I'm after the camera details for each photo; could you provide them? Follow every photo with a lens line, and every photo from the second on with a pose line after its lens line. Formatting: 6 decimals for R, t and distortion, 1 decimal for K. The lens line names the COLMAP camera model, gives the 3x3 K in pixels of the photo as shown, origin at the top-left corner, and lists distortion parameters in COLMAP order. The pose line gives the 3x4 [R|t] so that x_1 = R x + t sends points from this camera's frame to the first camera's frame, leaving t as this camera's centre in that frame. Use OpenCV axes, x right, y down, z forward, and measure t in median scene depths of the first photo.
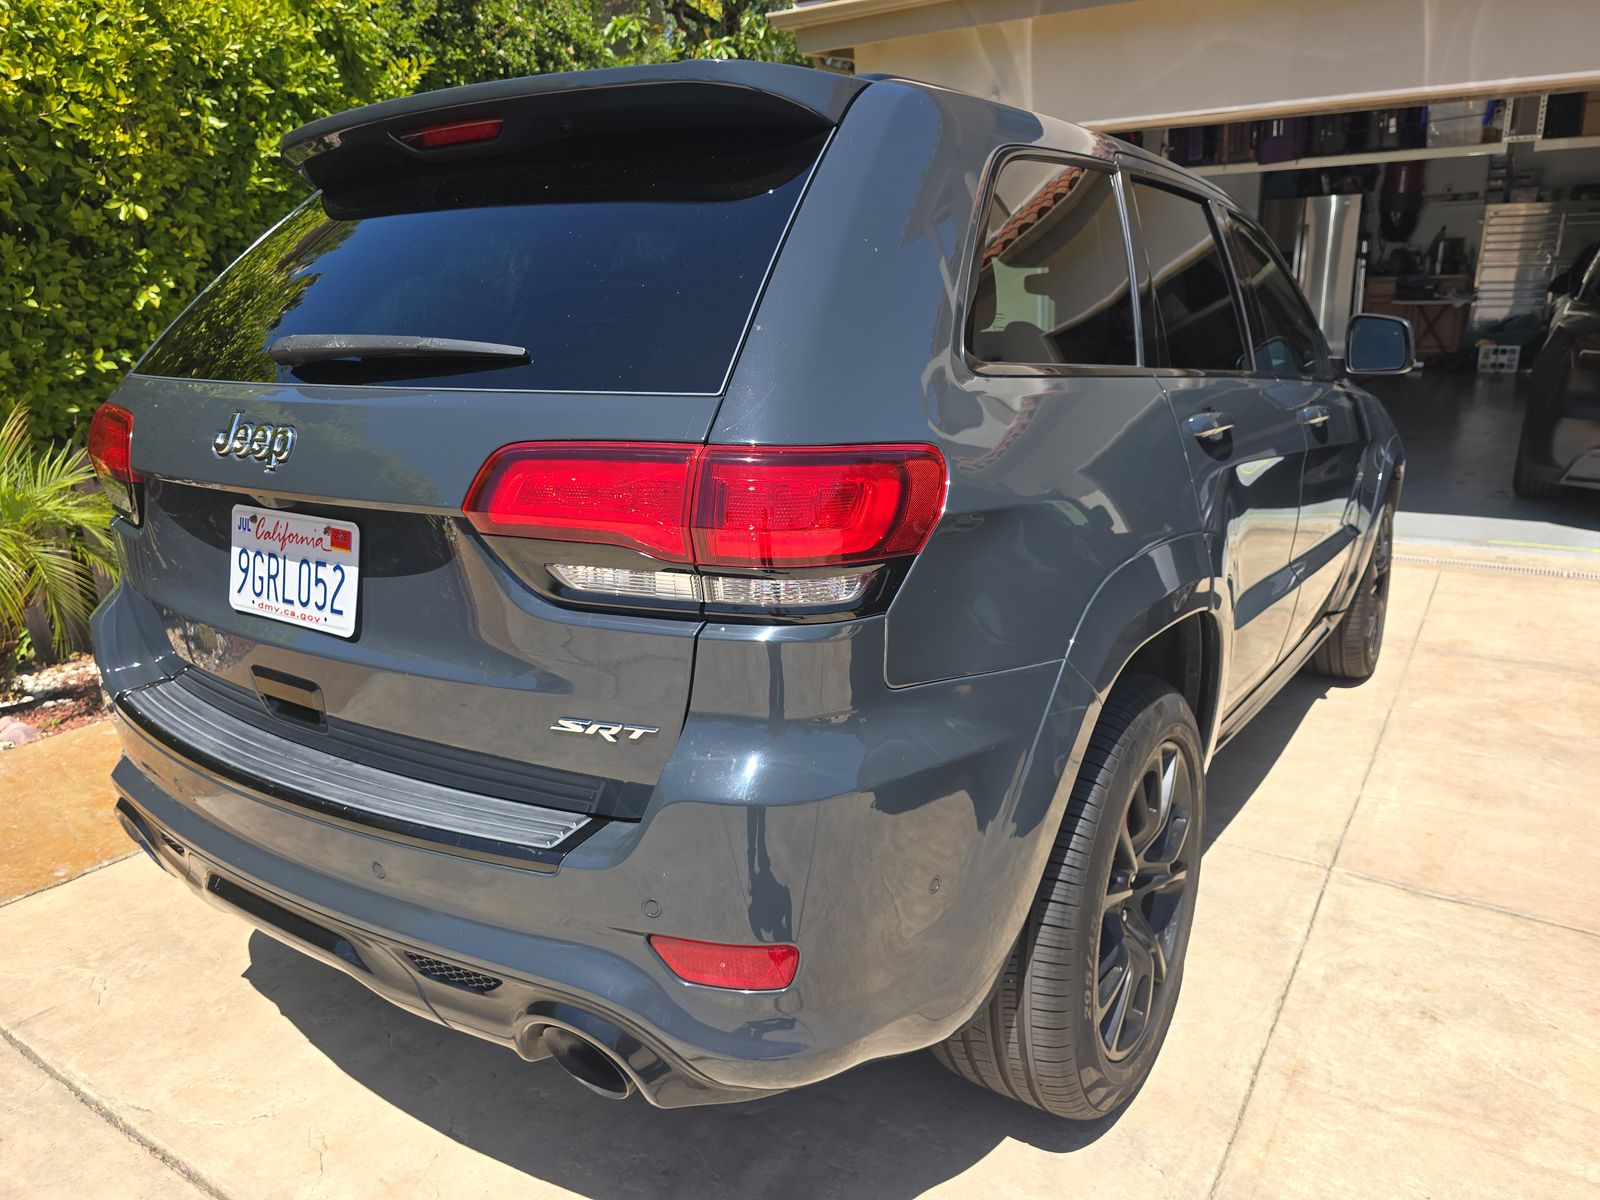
lens RADIAL K [[1095.2, 0, 804.5], [0, 1095.2, 613.8], [0, 0, 1]] dist [0.060430, -0.047844]
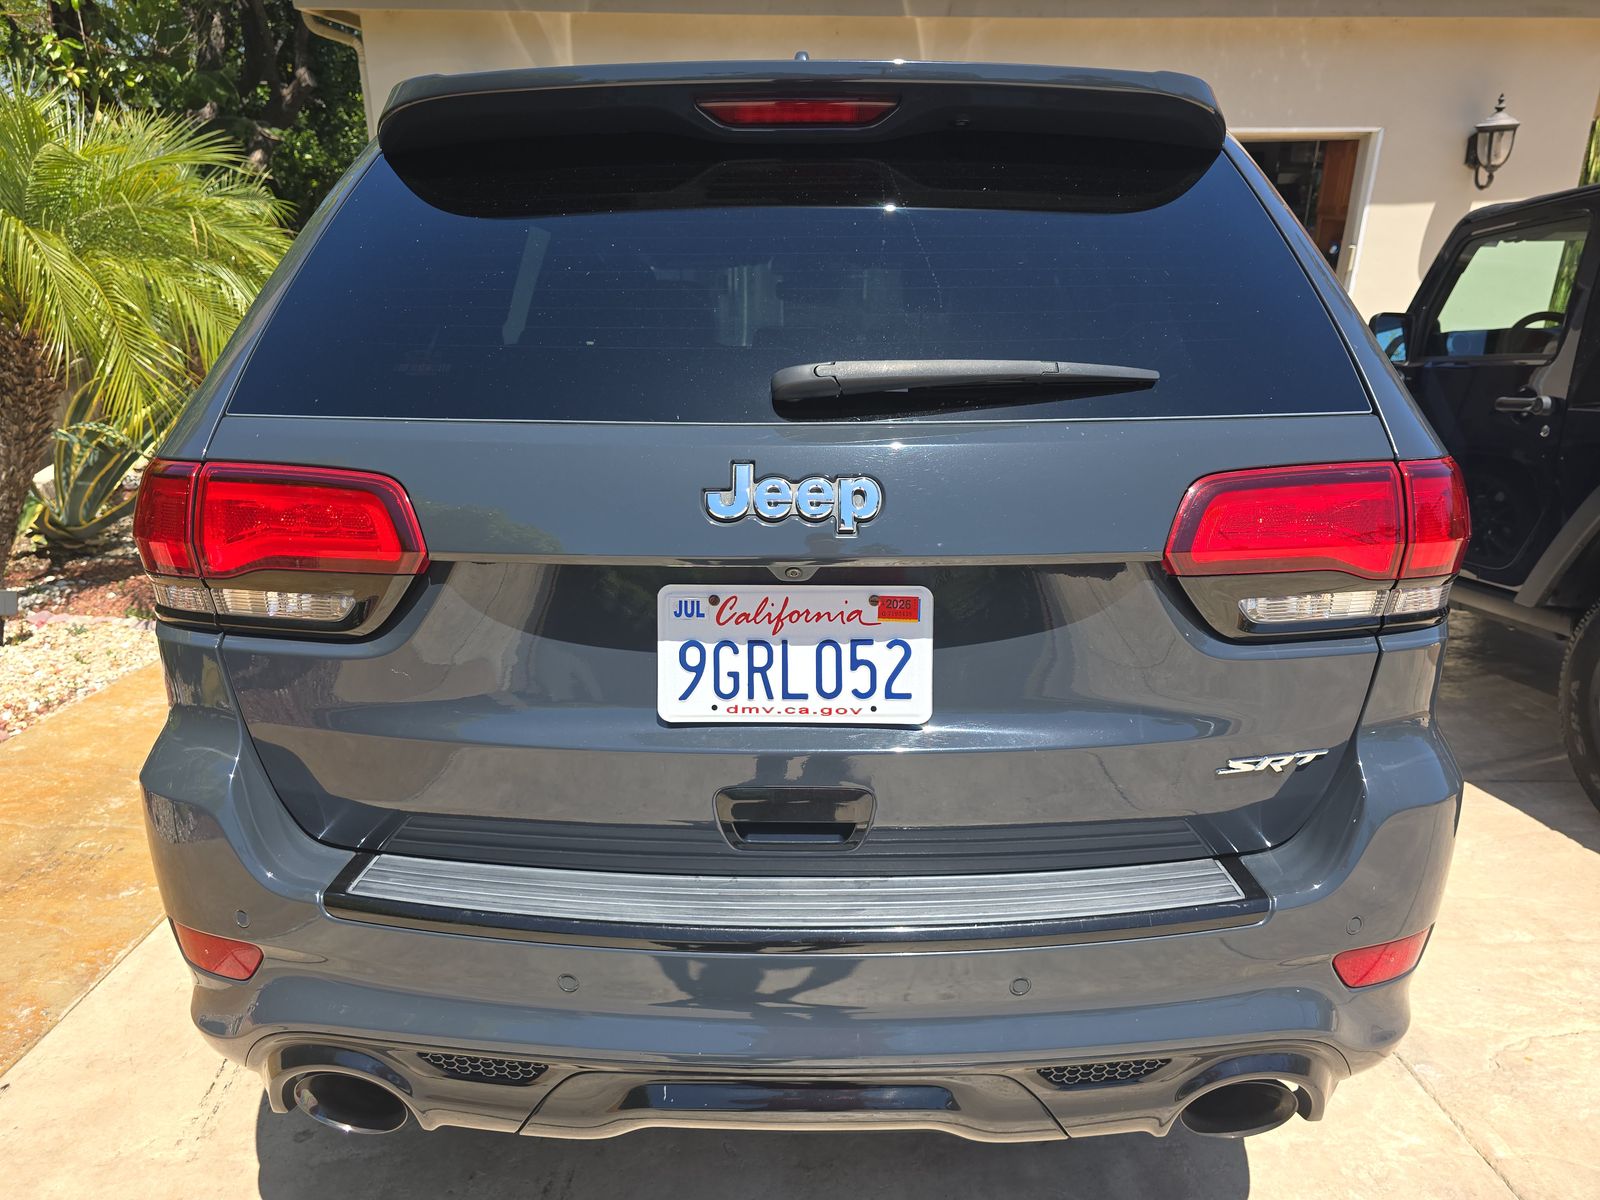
lens RADIAL K [[1069.7, 0, 800.0], [0, 1069.7, 600.0], [0, 0, 1]] dist [0.095435, -0.099831]
pose [[0.833359, -0.134268, 0.536176, -0.878469], [0.133949, 0.990190, 0.039770, -0.111237], [-0.536256, 0.038678, 0.843169, 0.352903]]
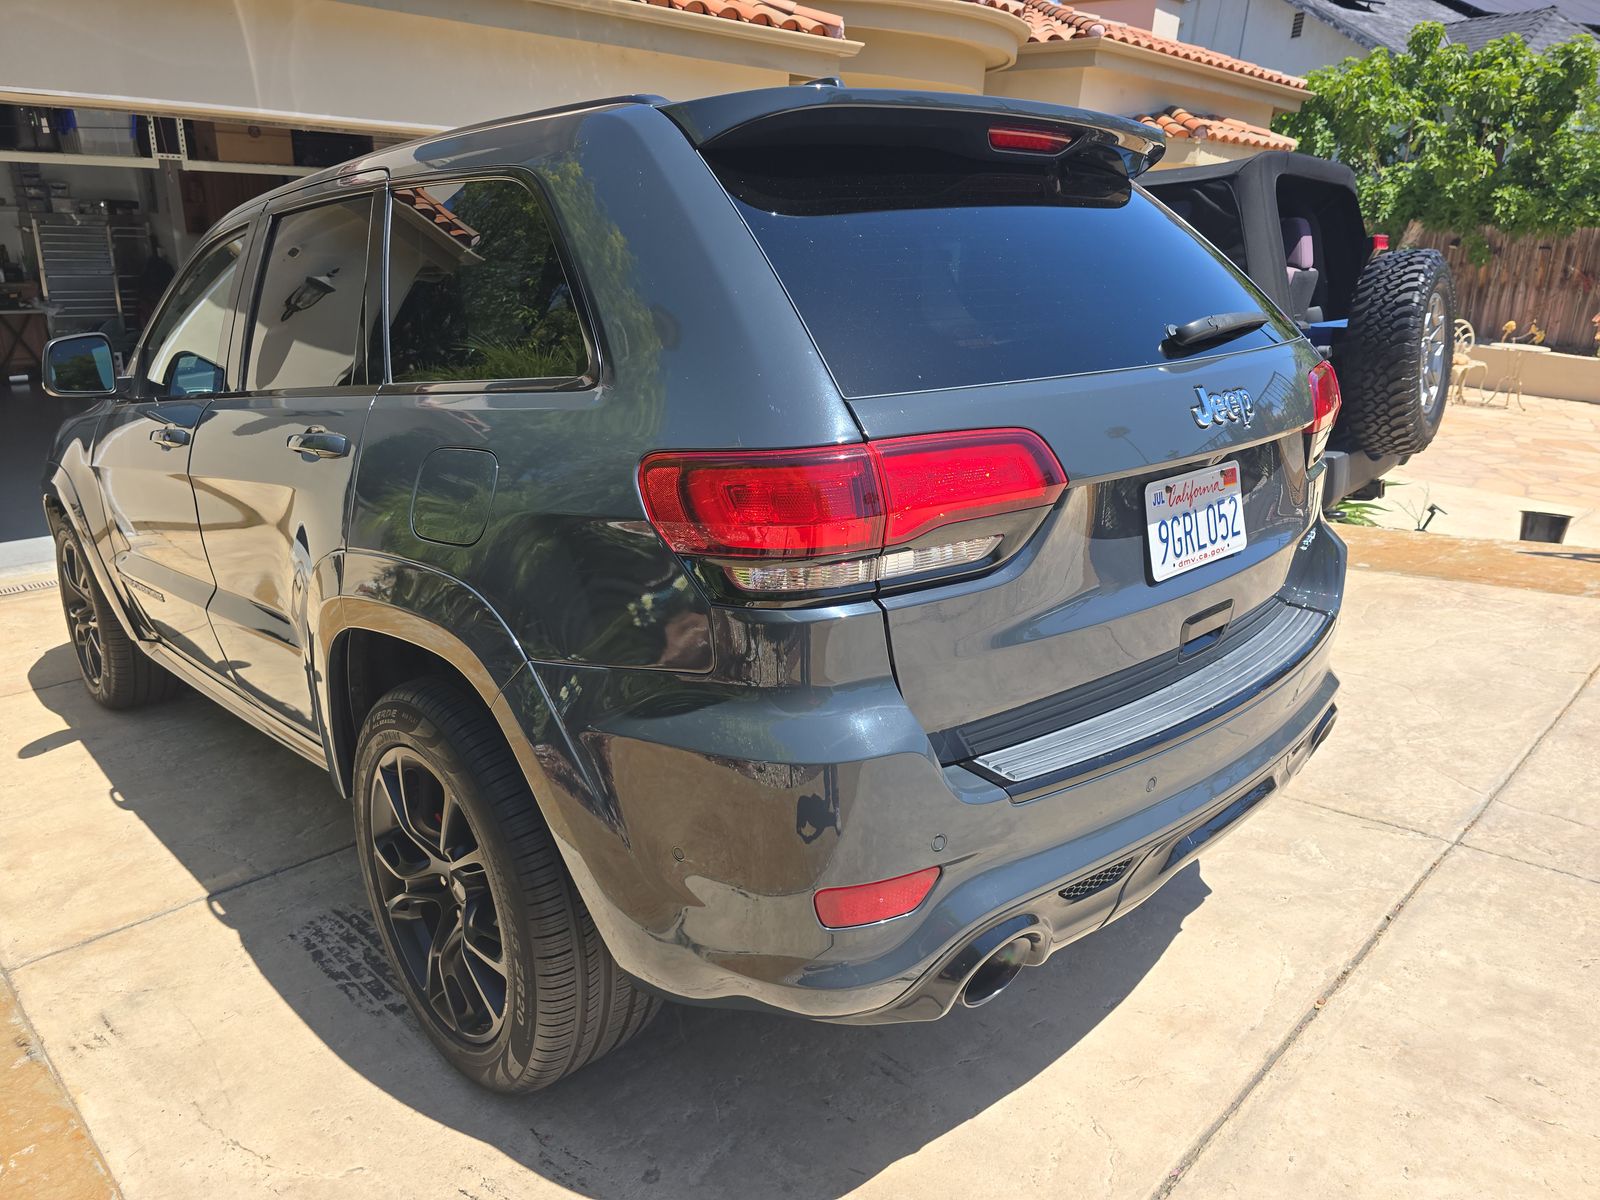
lens RADIAL K [[1095.2, 0, 804.5], [0, 1095.2, 613.8], [0, 0, 1]] dist [0.060430, -0.047844]
pose [[0.202297, -0.273542, 0.940346, -1.686022], [0.283993, 0.935325, 0.210986, -0.313418], [-0.937243, 0.224369, 0.266898, 1.114263]]
